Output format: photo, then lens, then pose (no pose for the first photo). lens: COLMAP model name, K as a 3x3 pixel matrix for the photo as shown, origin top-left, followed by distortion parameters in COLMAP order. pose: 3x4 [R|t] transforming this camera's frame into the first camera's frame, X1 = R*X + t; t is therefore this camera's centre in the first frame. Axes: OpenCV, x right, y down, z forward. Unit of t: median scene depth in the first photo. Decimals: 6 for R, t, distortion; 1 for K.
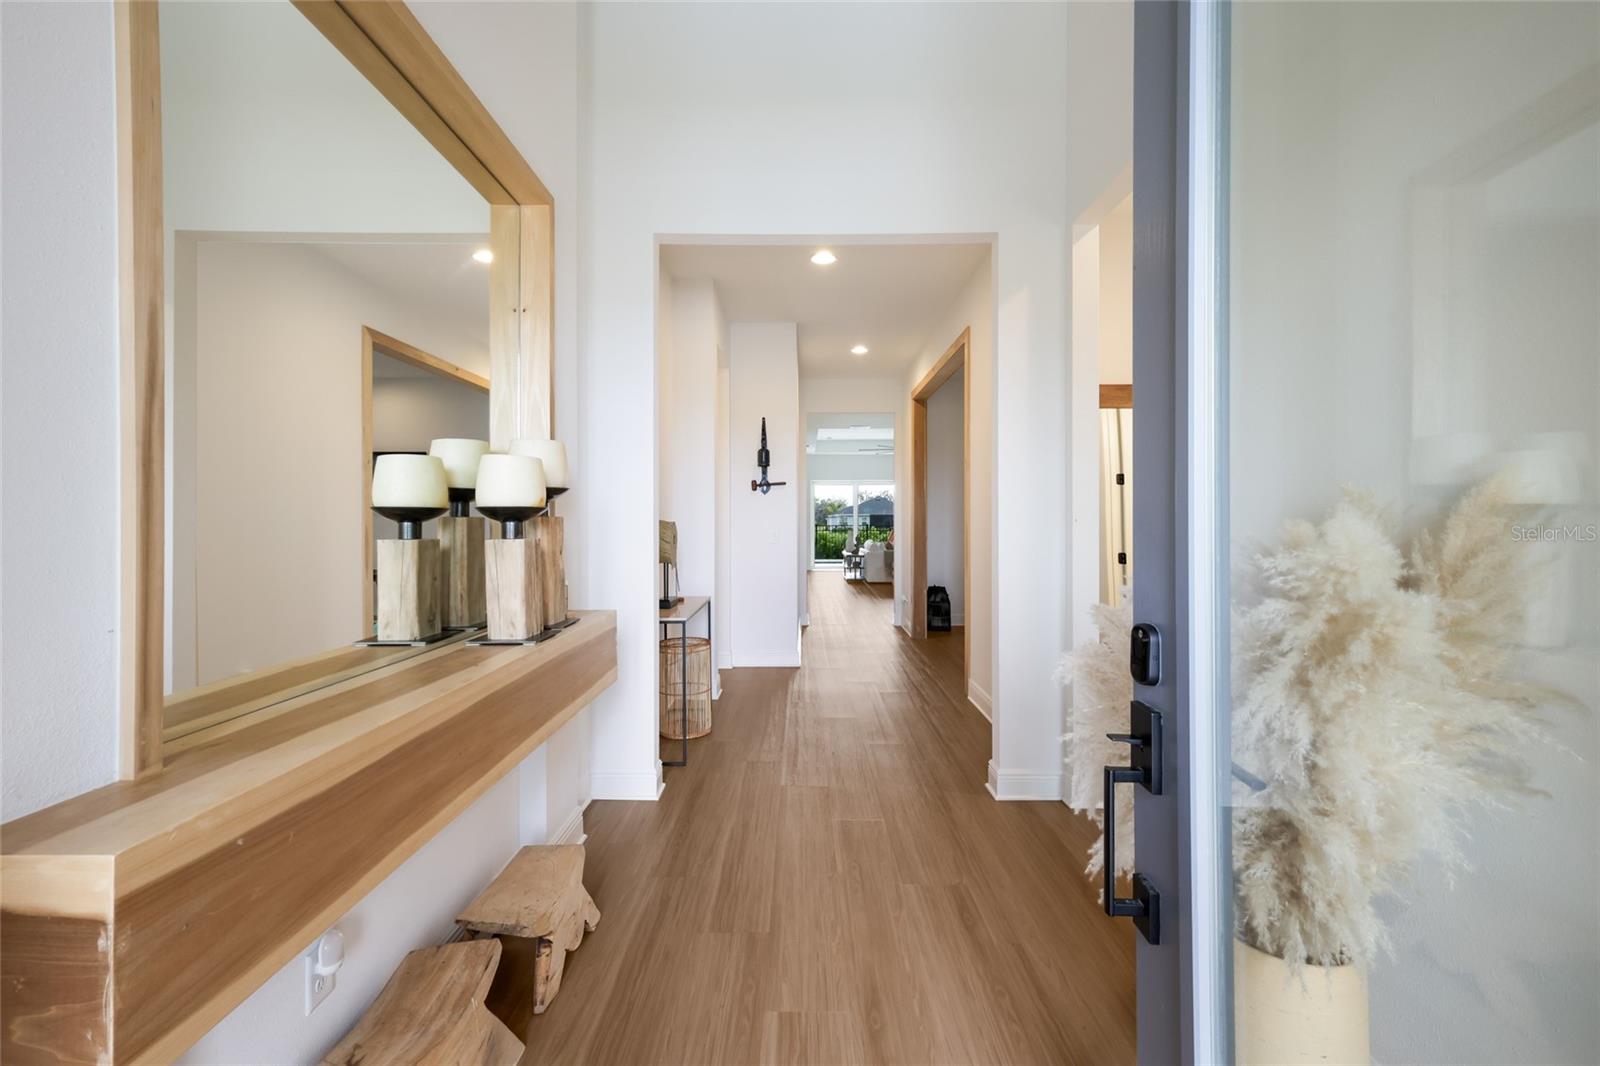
lens RADIAL K [[692.2, 0, 801.1], [0, 692.2, 528.6], [0, 0, 1]] dist [0.000493, -0.000044]
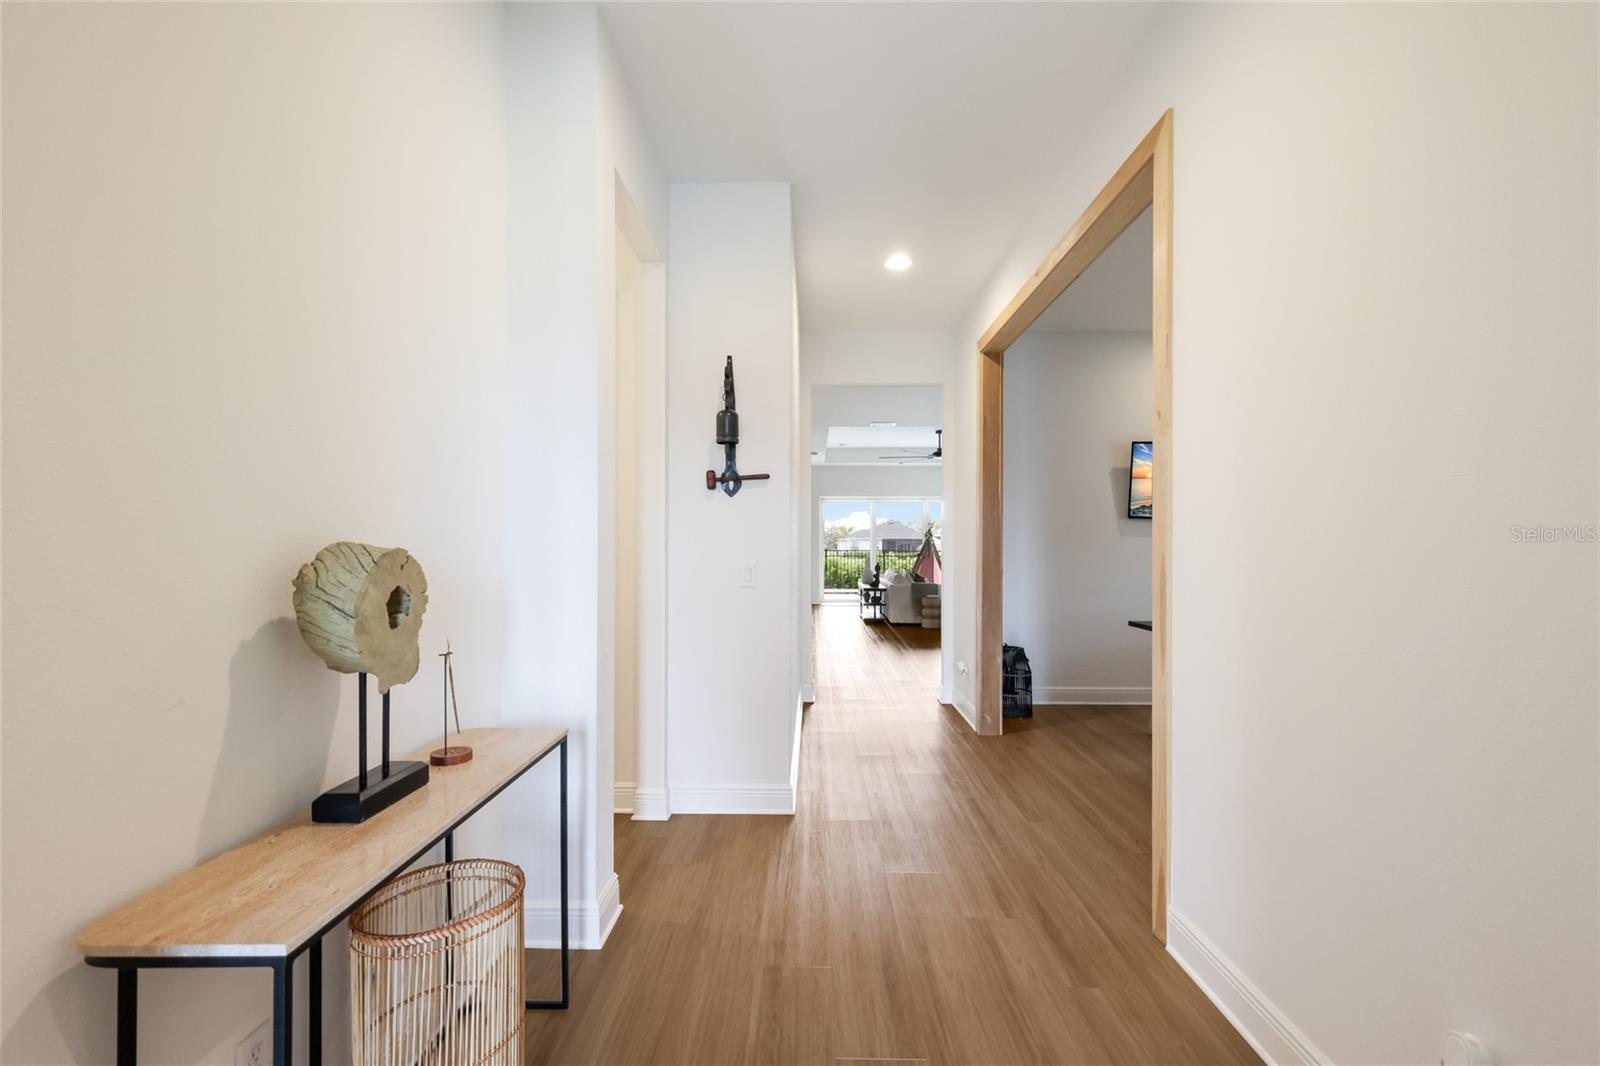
lens RADIAL K [[706.5, 0, 803.5], [0, 706.5, 545.4], [0, 0, 1]] dist [0.000030, -0.000021]
pose [[0.999942, 0.003880, -0.010059, 0.007234], [-0.003986, 0.999937, -0.010492, -0.003821], [0.010018, 0.010532, 0.999894, 0.315049]]
